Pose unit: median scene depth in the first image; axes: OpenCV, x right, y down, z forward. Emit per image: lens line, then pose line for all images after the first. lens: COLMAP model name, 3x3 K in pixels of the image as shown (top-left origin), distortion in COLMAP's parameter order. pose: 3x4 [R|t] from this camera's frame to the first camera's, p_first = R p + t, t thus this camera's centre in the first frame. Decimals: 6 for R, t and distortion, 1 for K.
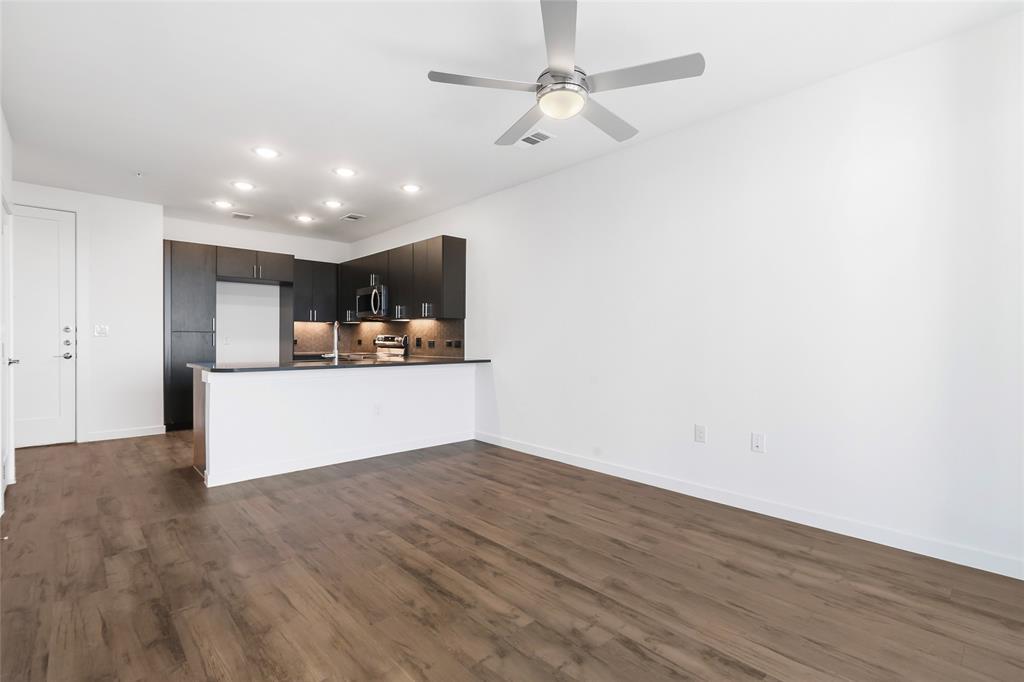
lens RADIAL K [[460.1, 0, 513.5], [0, 460.1, 351.0], [0, 0, 1]] dist [0.001328, 0.000762]
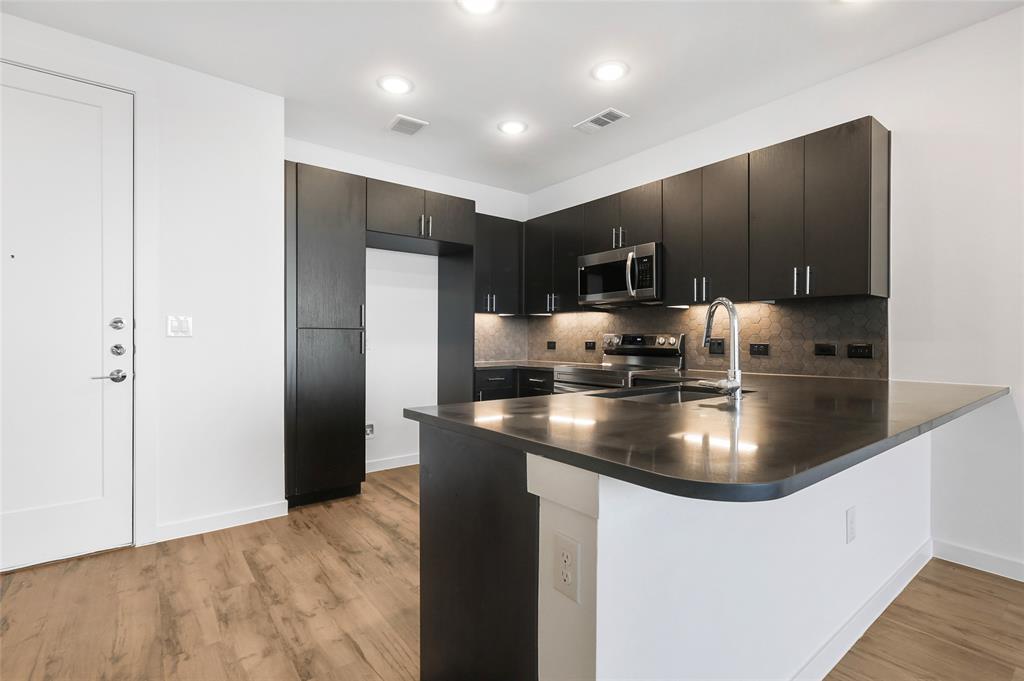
lens RADIAL K [[481.2, 0, 512.0], [0, 481.2, 340.5], [0, 0, 1]] dist [0.026515, 0.000387]
pose [[0.994792, -0.002441, -0.101893, -0.384759], [-0.000052, 0.999701, -0.024460, -0.012007], [0.101922, 0.024338, 0.994495, 0.406352]]
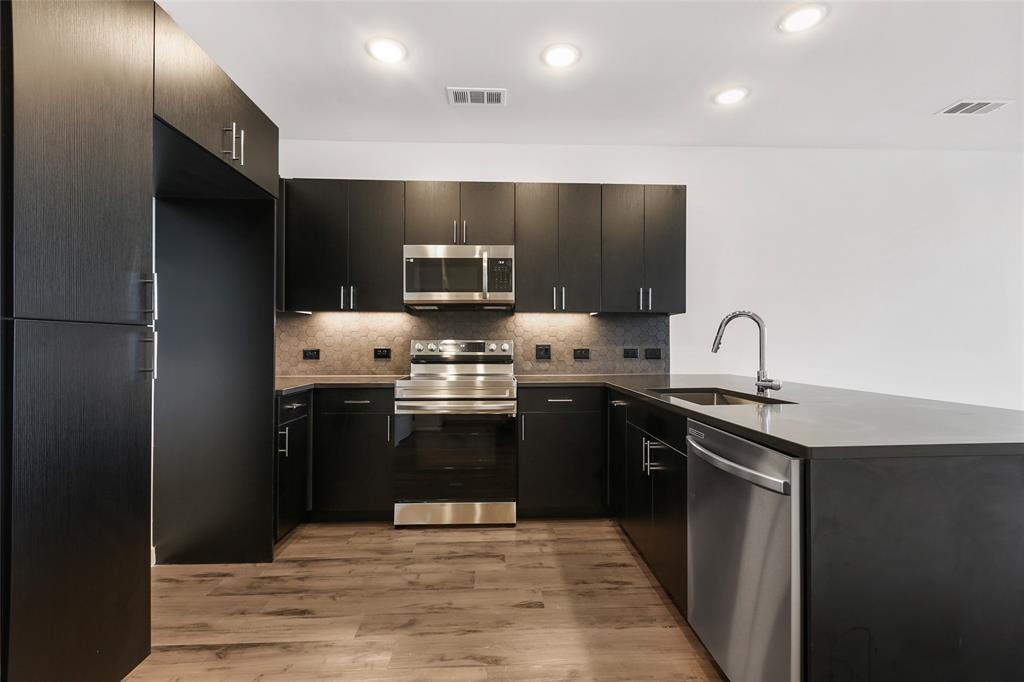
lens RADIAL K [[481.2, 0, 512.0], [0, 481.2, 341.0], [0, 0, 1]] dist [0.026515, 0.000387]
pose [[0.663301, 0.000157, 0.748352, -0.680317], [0.024781, 0.999447, -0.022175, -0.020301], [-0.747942, 0.033253, 0.662931, 0.622550]]
